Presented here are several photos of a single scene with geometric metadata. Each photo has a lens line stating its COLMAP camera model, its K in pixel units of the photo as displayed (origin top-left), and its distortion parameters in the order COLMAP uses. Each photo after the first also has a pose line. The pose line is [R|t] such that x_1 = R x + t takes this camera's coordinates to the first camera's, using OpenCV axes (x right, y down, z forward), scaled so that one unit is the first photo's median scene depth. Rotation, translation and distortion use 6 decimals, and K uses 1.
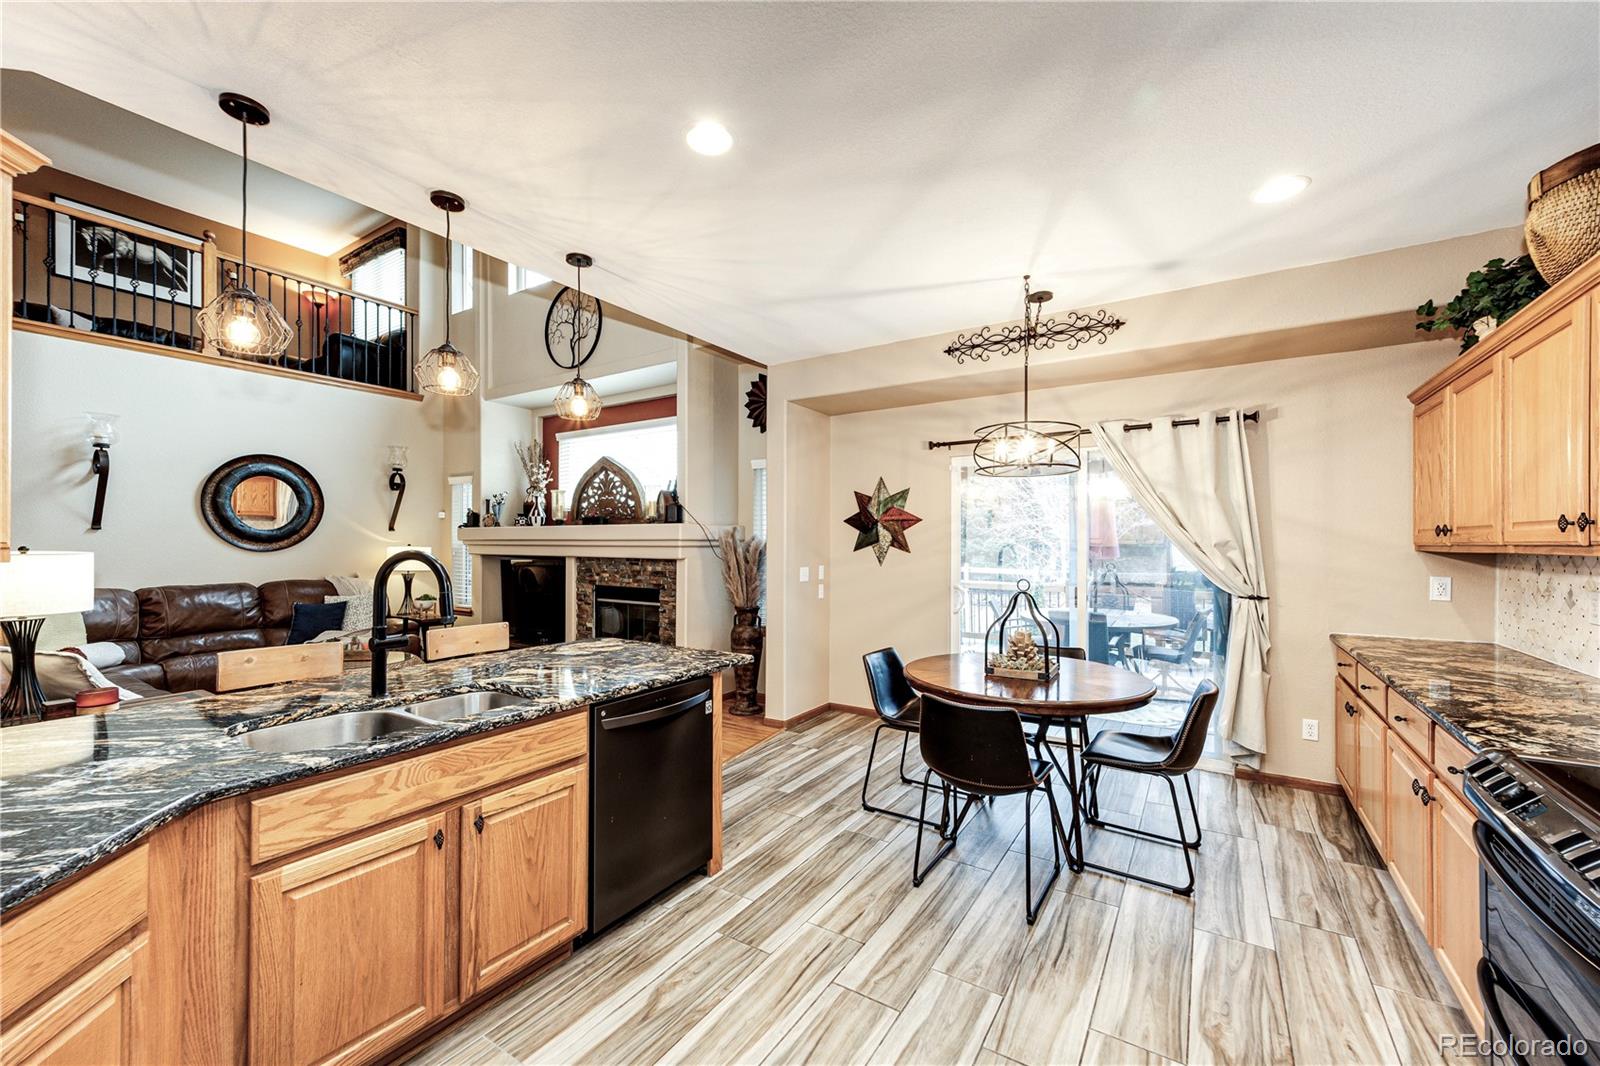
lens RADIAL K [[630.2, 0, 792.3], [0, 630.2, 538.4], [0, 0, 1]] dist [0.002609, 0.000632]
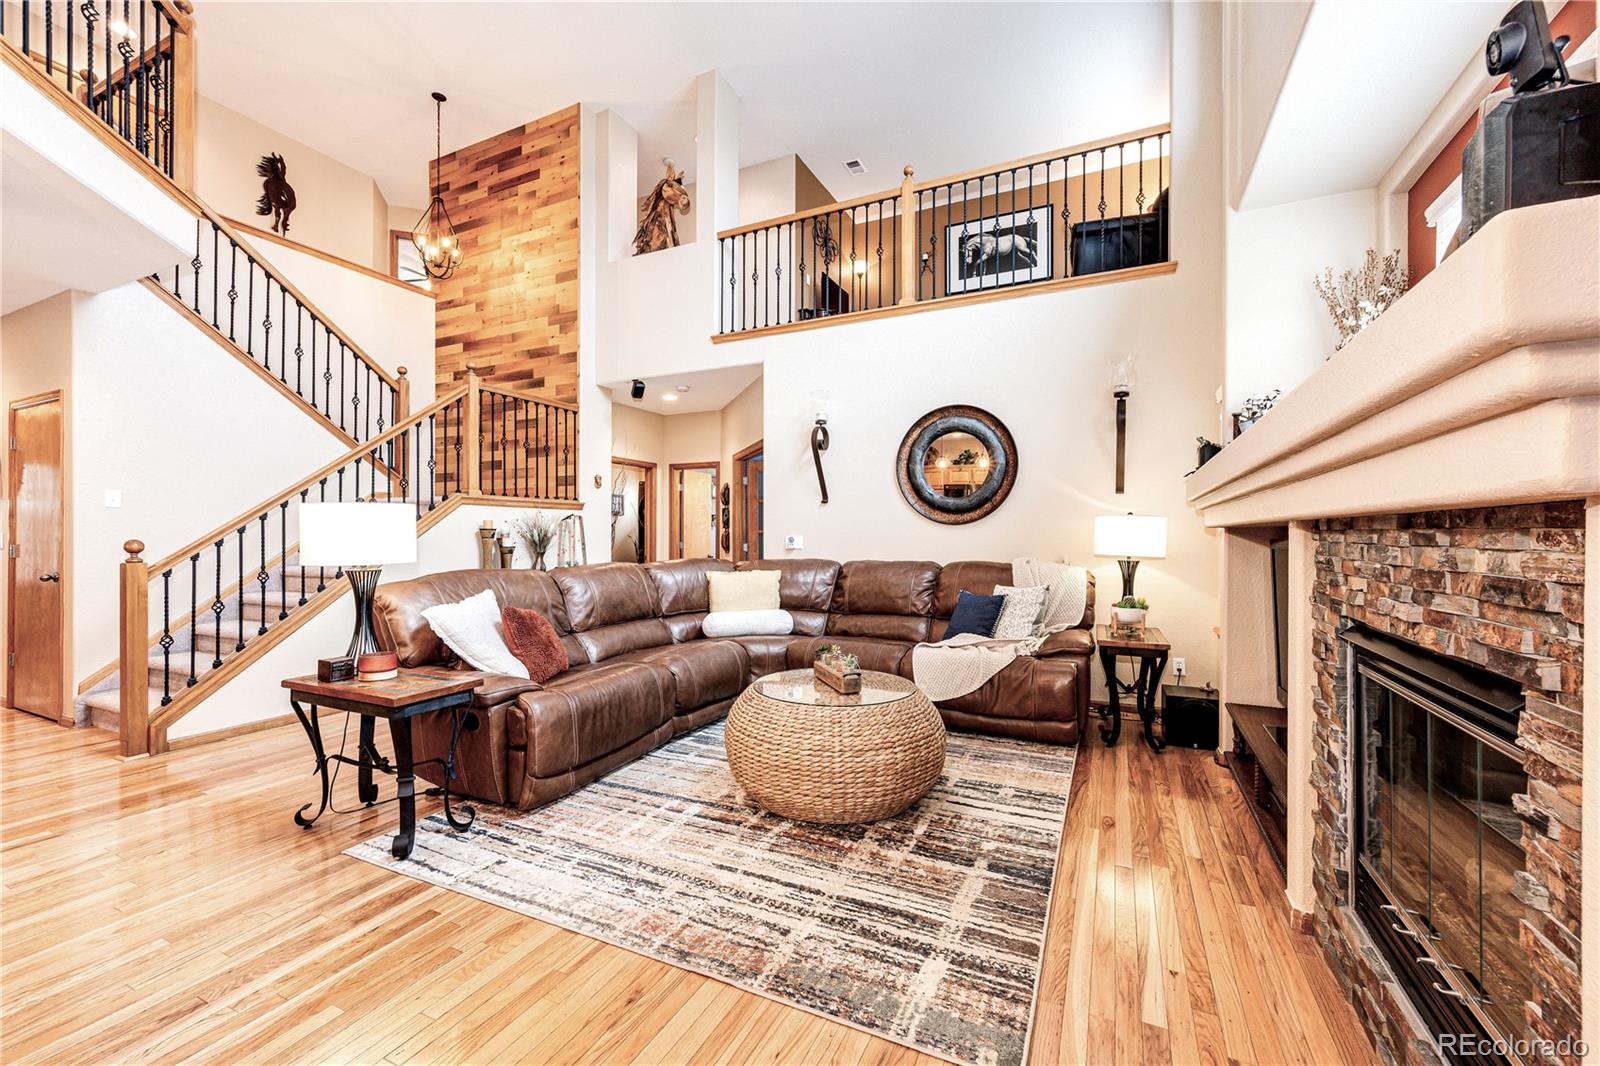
lens RADIAL K [[630.2, 0, 819.3], [0, 630.2, 547.1], [0, 0, 1]] dist [0.002609, 0.000632]
pose [[0.137780, 0.002463, -0.990460, -0.062402], [0.003416, 0.999990, 0.002962, 0.045563], [0.990457, -0.003791, 0.137770, 0.710457]]
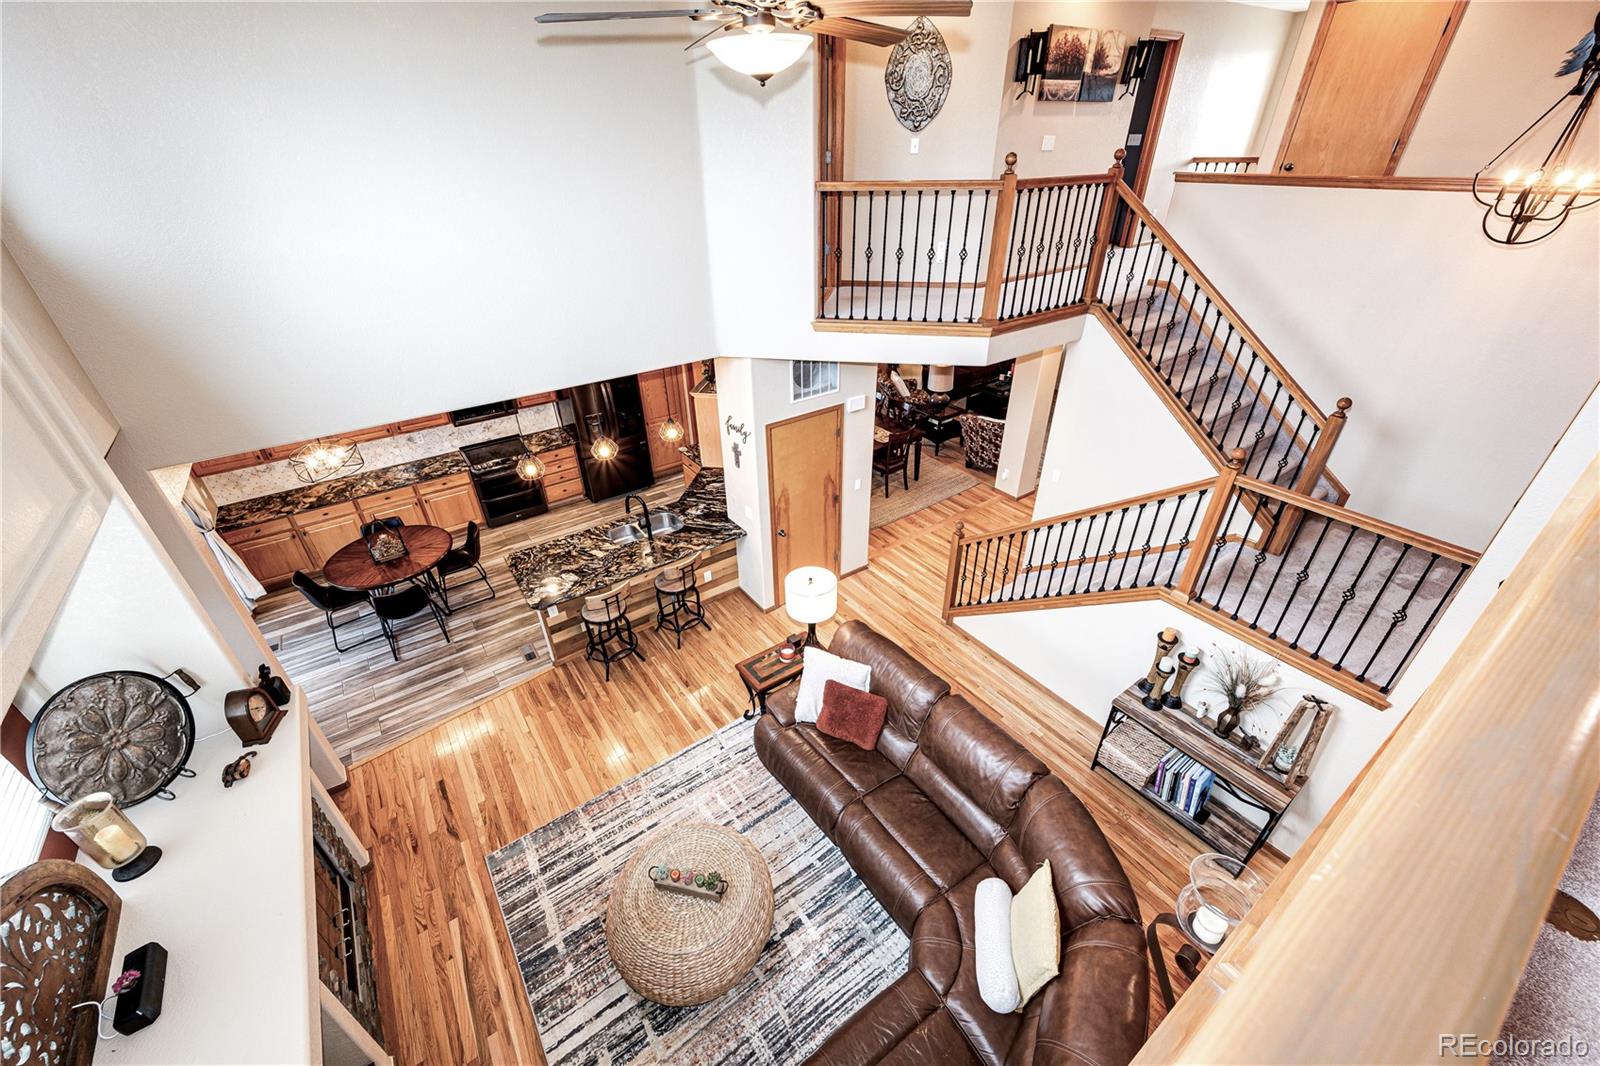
lens RADIAL K [[630.2, 0, 793.3], [0, 630.2, 548.0], [0, 0, 1]] dist [0.002609, 0.000632]
pose [[-0.924730, -0.198456, 0.324792, -0.775010], [0.014178, 0.834763, 0.550427, -0.464782], [-0.380360, 0.513602, -0.769116, 1.056592]]
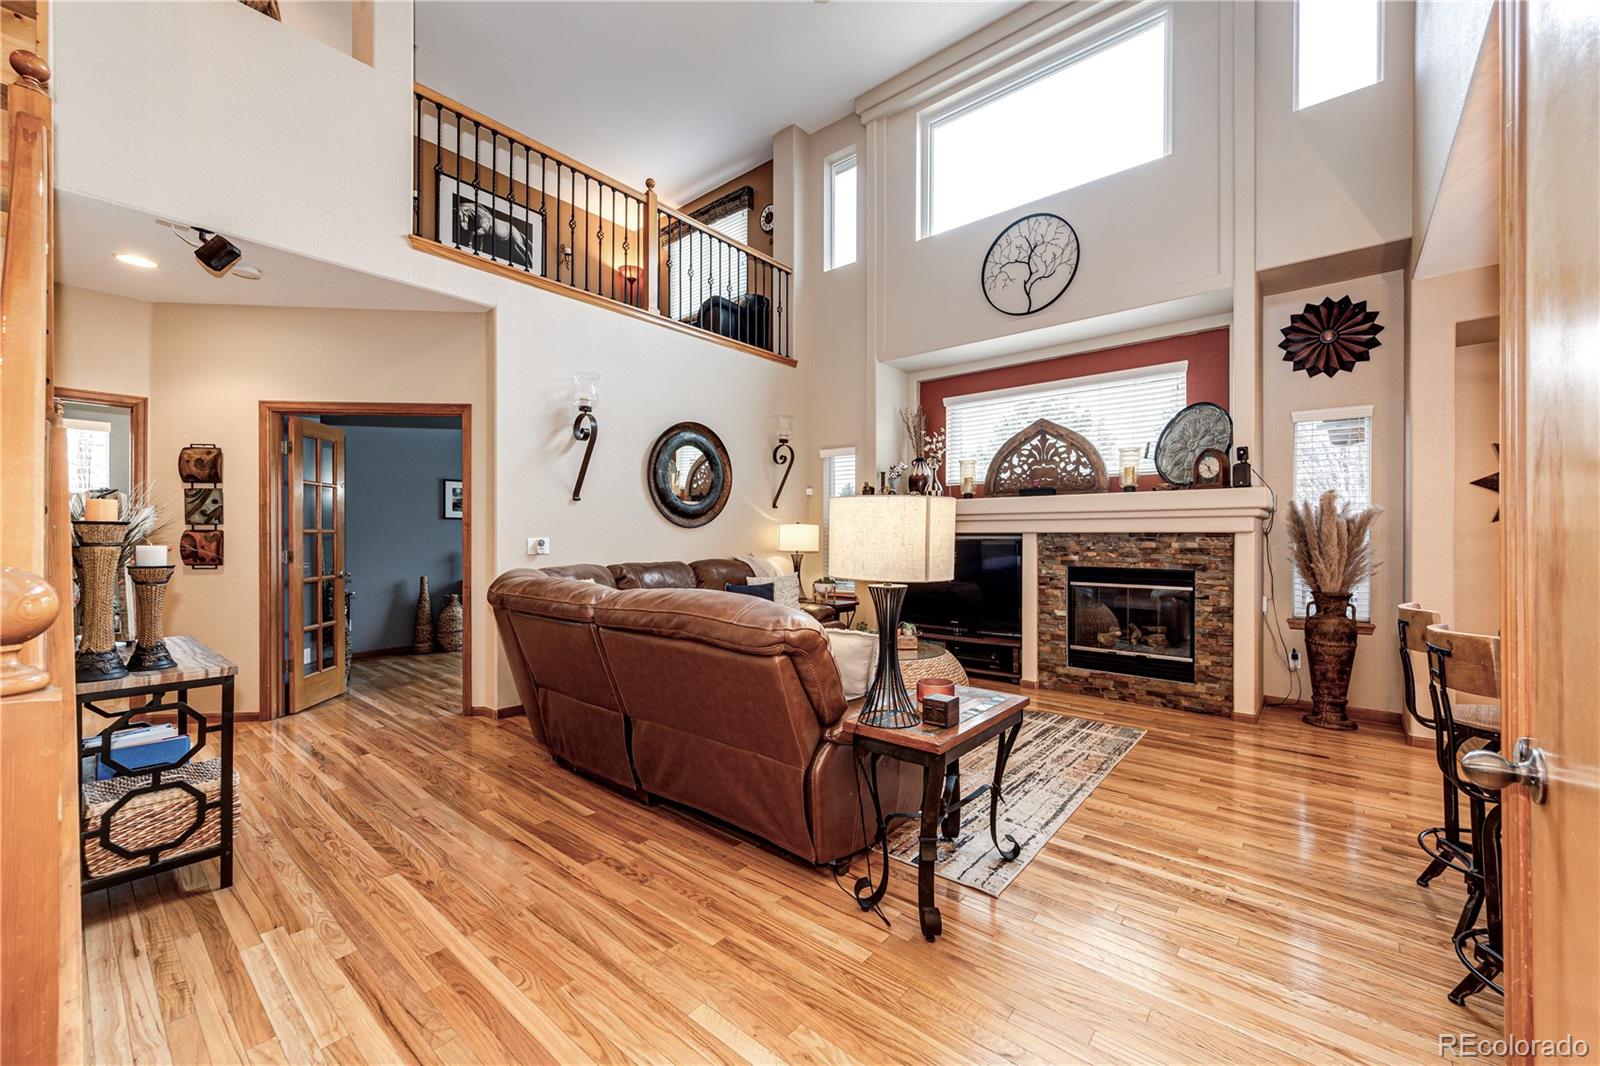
lens RADIAL K [[630.2, 0, 801.6], [0, 630.2, 528.5], [0, 0, 1]] dist [0.002609, 0.000632]
pose [[0.991994, -0.000905, -0.126279, -0.550480], [0.000345, 0.999990, -0.004460, 0.026571], [0.126282, 0.004380, 0.991985, 0.105108]]
